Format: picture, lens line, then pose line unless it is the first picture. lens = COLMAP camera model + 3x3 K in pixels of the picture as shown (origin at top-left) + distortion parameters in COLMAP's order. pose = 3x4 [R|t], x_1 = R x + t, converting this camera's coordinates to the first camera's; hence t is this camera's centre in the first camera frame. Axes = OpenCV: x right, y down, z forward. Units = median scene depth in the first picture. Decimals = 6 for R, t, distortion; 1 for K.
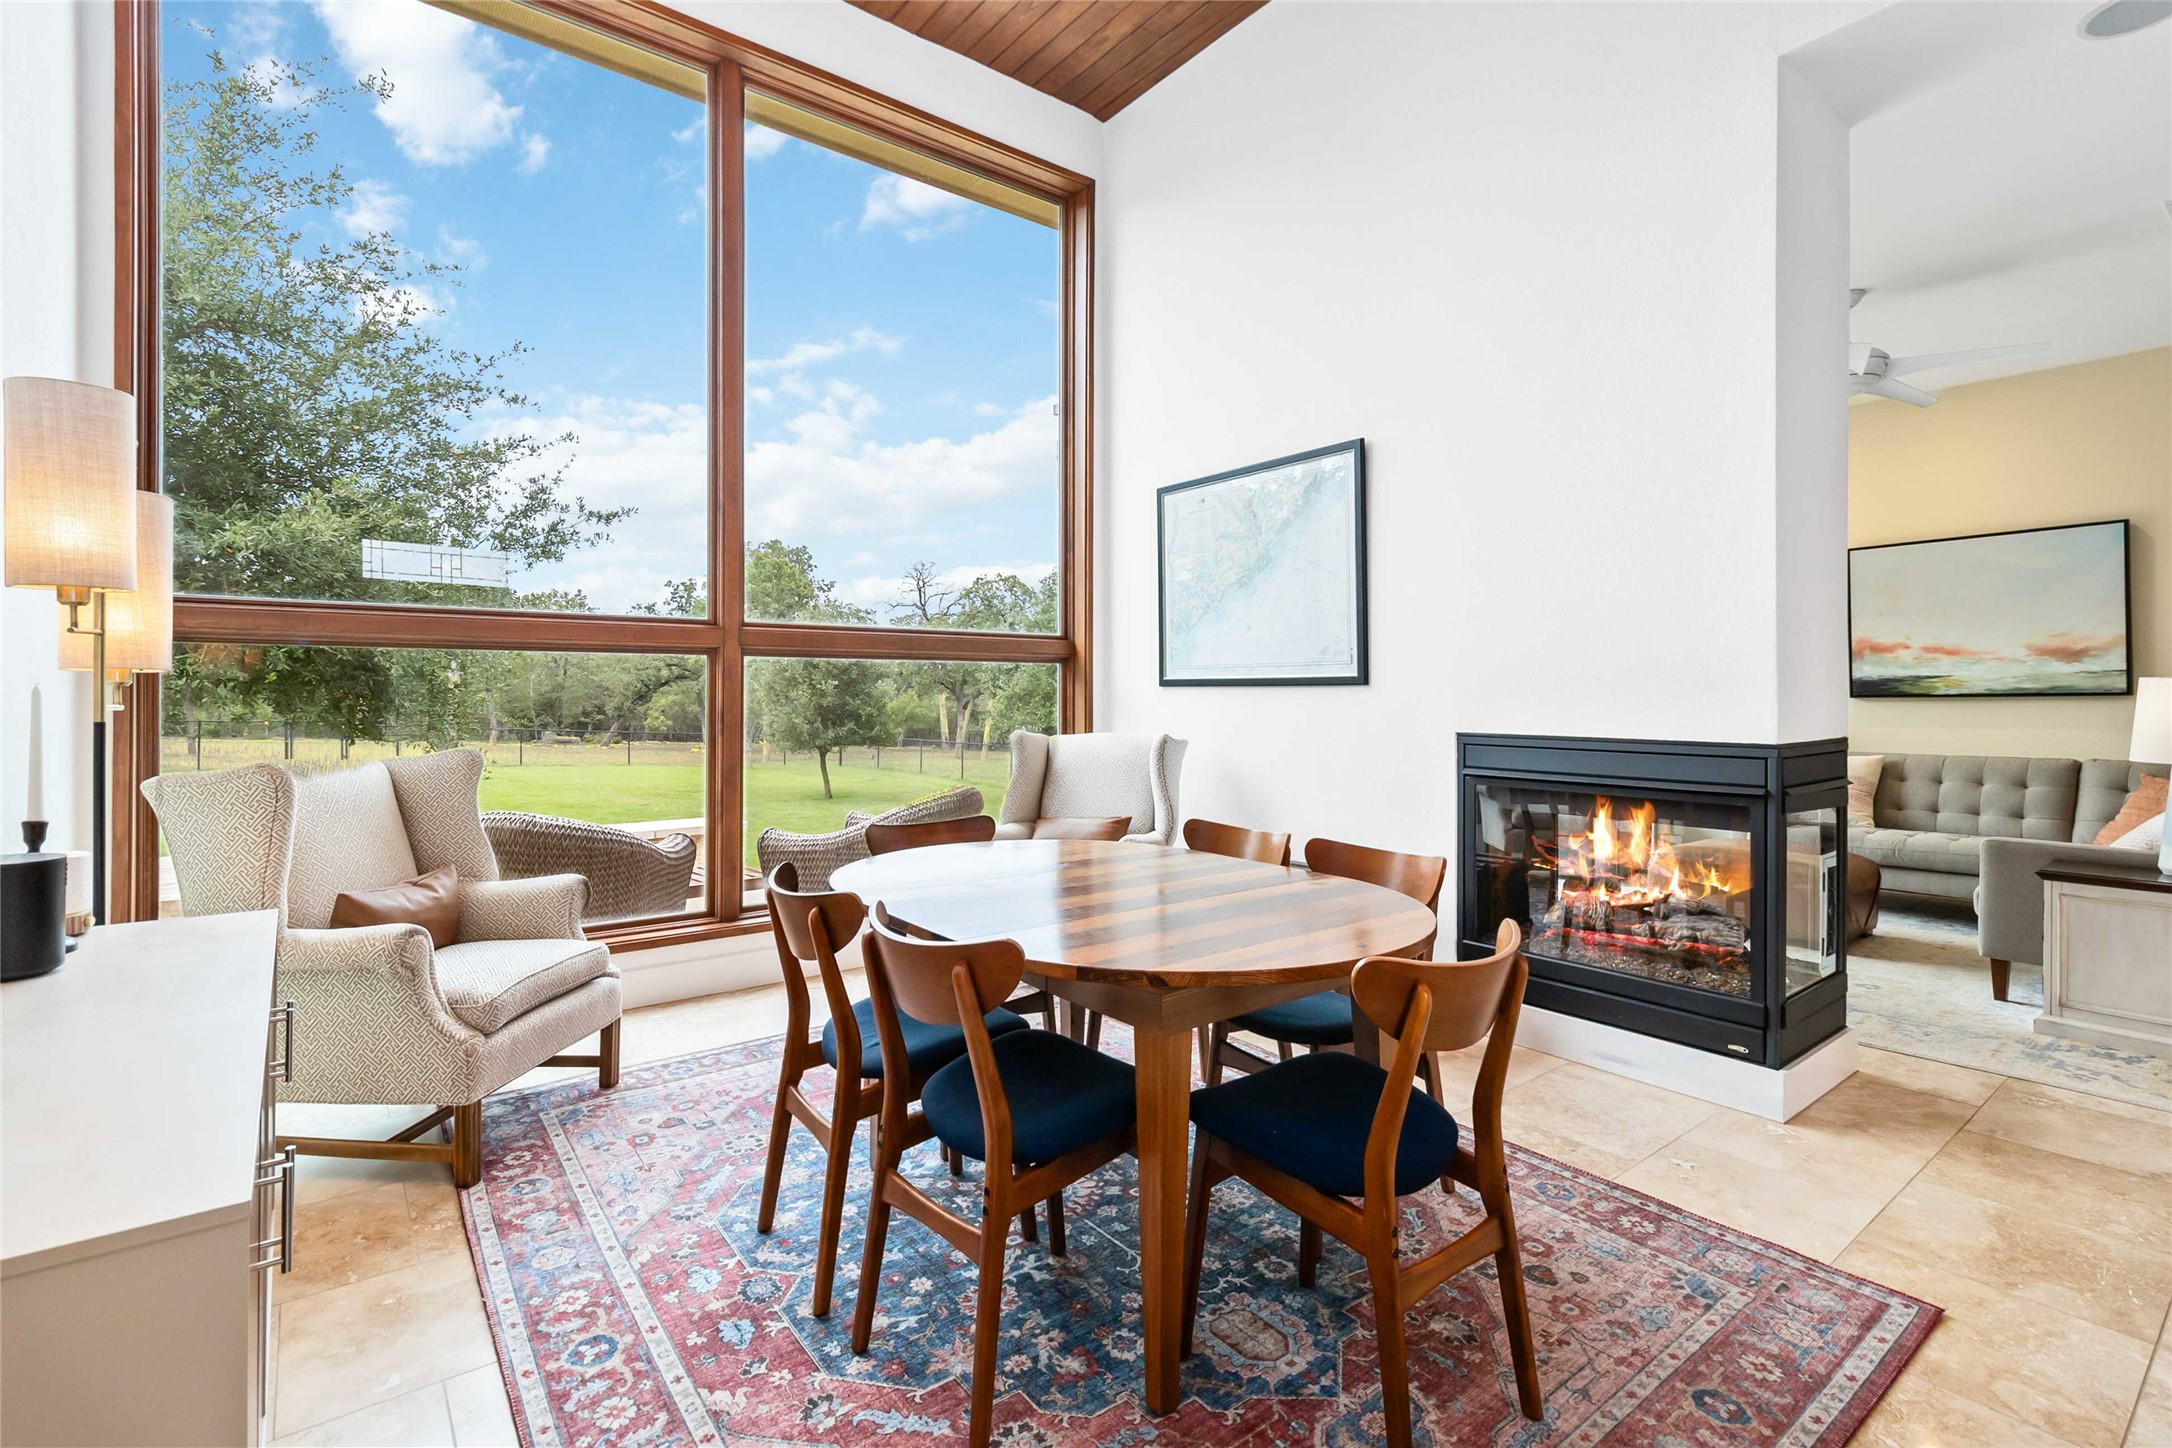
lens RADIAL K [[1000.3, 0, 1085.9], [0, 1000.3, 681.4], [0, 0, 1]] dist [-0.001757, -0.000834]
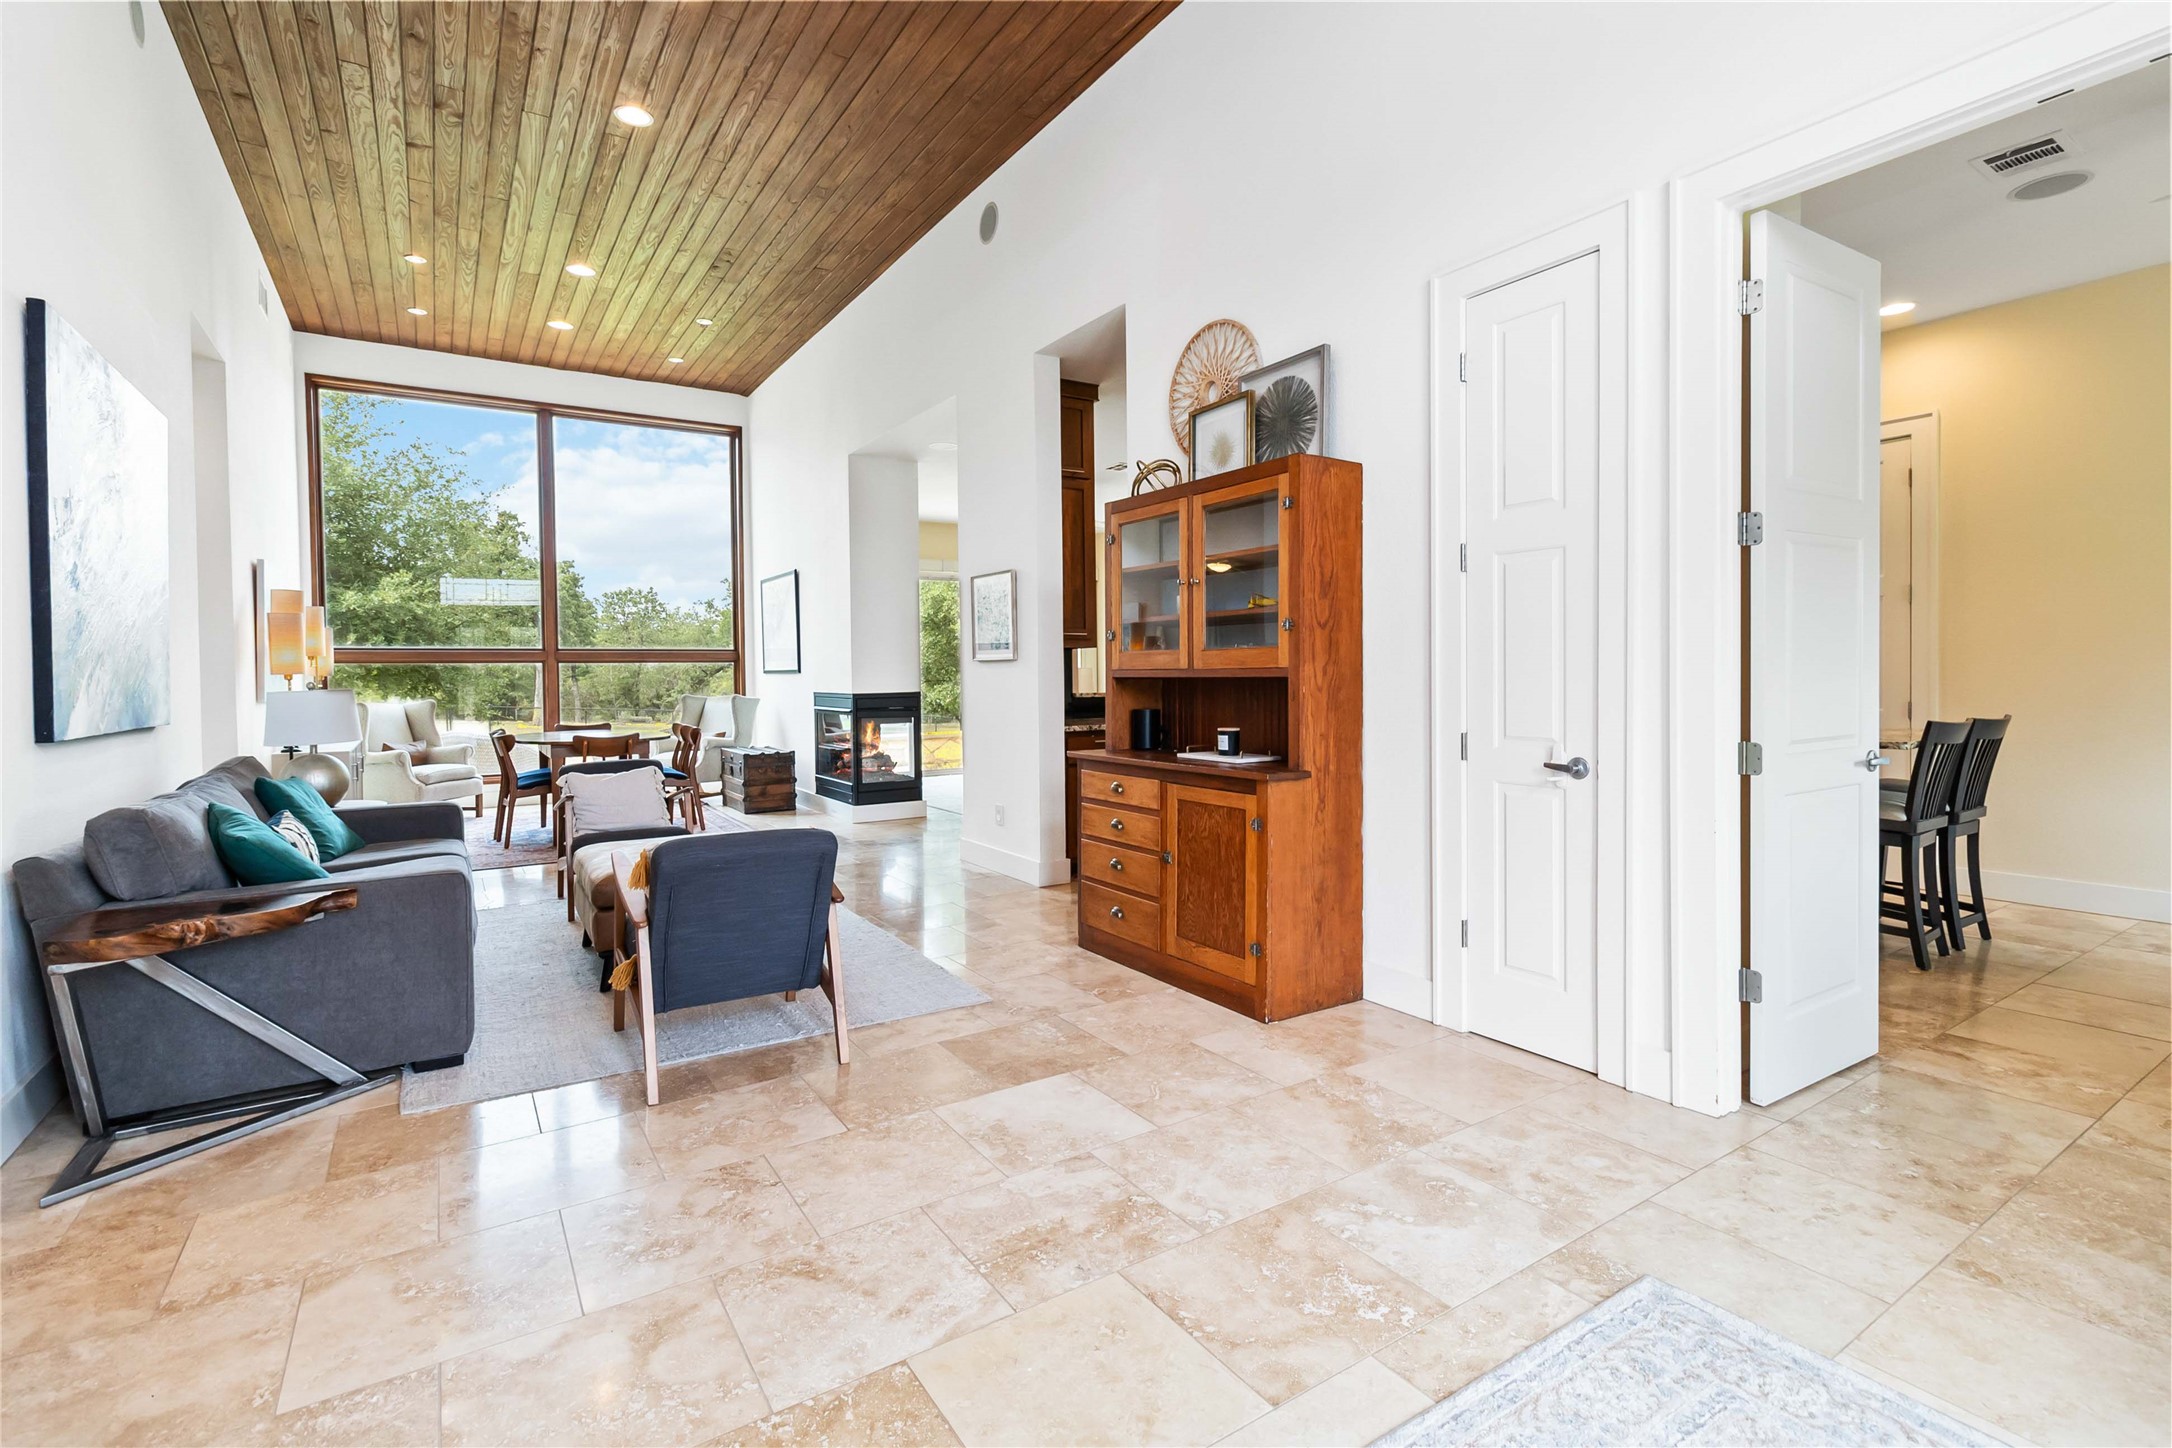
lens RADIAL K [[1000.3, 0, 1085.9], [0, 1000.3, 681.4], [0, 0, 1]] dist [-0.001757, -0.000834]
pose [[0.996678, -0.008872, -0.080963, 2.016865], [0.010483, 0.999755, 0.019502, -0.027773], [0.080770, -0.020286, 0.996526, -2.302262]]
